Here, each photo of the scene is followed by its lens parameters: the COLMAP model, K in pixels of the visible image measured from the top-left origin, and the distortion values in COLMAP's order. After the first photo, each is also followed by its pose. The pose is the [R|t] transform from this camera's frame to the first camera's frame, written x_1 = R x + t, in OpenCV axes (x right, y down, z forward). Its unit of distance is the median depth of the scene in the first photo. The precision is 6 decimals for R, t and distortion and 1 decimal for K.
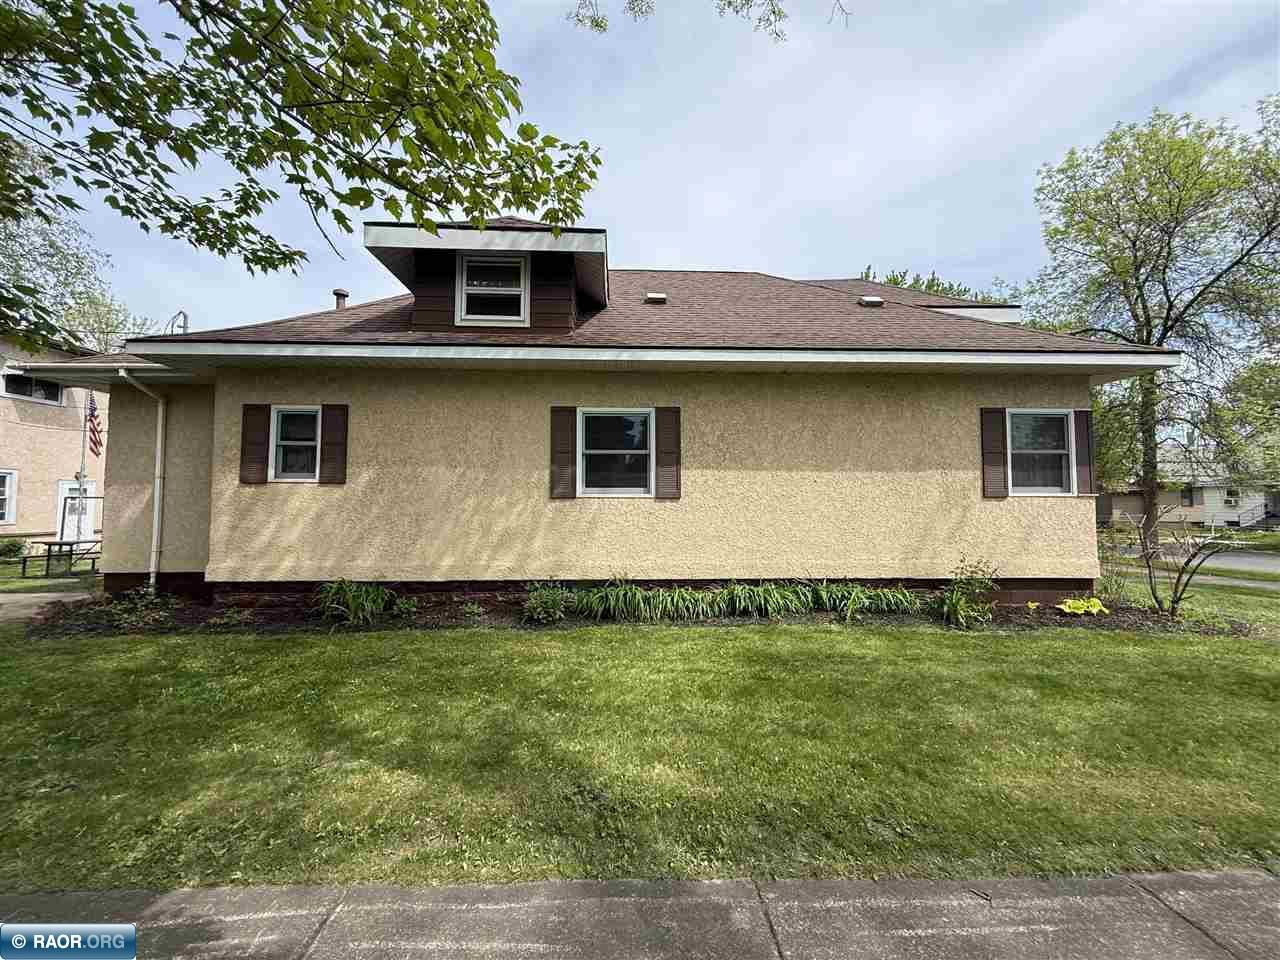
lens RADIAL K [[511.7, 0, 641.4], [0, 511.7, 481.5], [0, 0, 1]] dist [-0.000081, -0.000085]
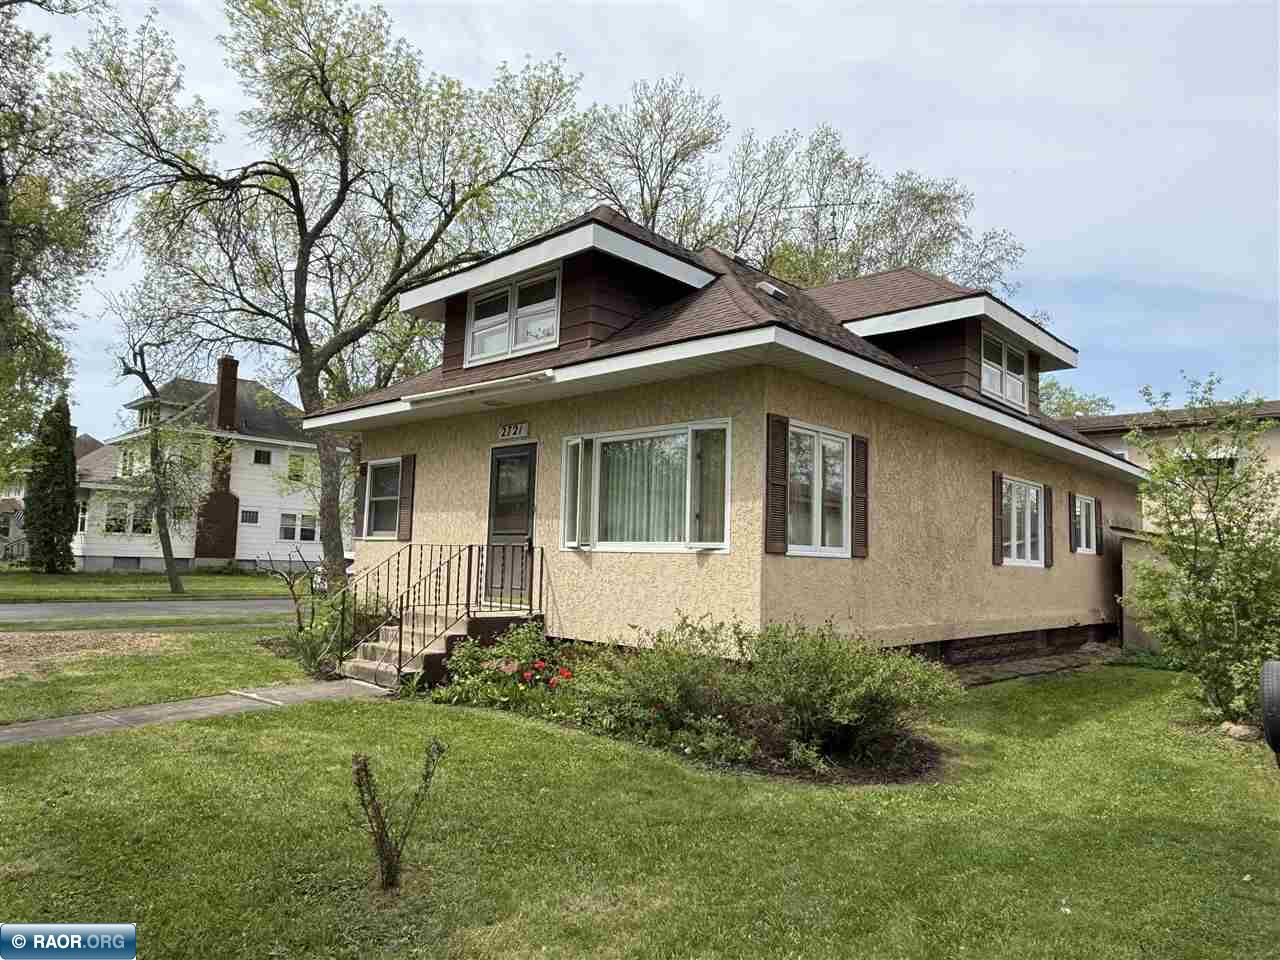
lens RADIAL K [[874.5, 0, 640.0], [0, 874.5, 480.0], [0, 0, 1]] dist [0.002082, 0.000198]
pose [[0.704506, -0.054137, -0.707630, 1.703476], [0.026648, 0.998401, -0.049852, 0.012783], [0.709198, 0.016264, 0.704822, 0.051522]]
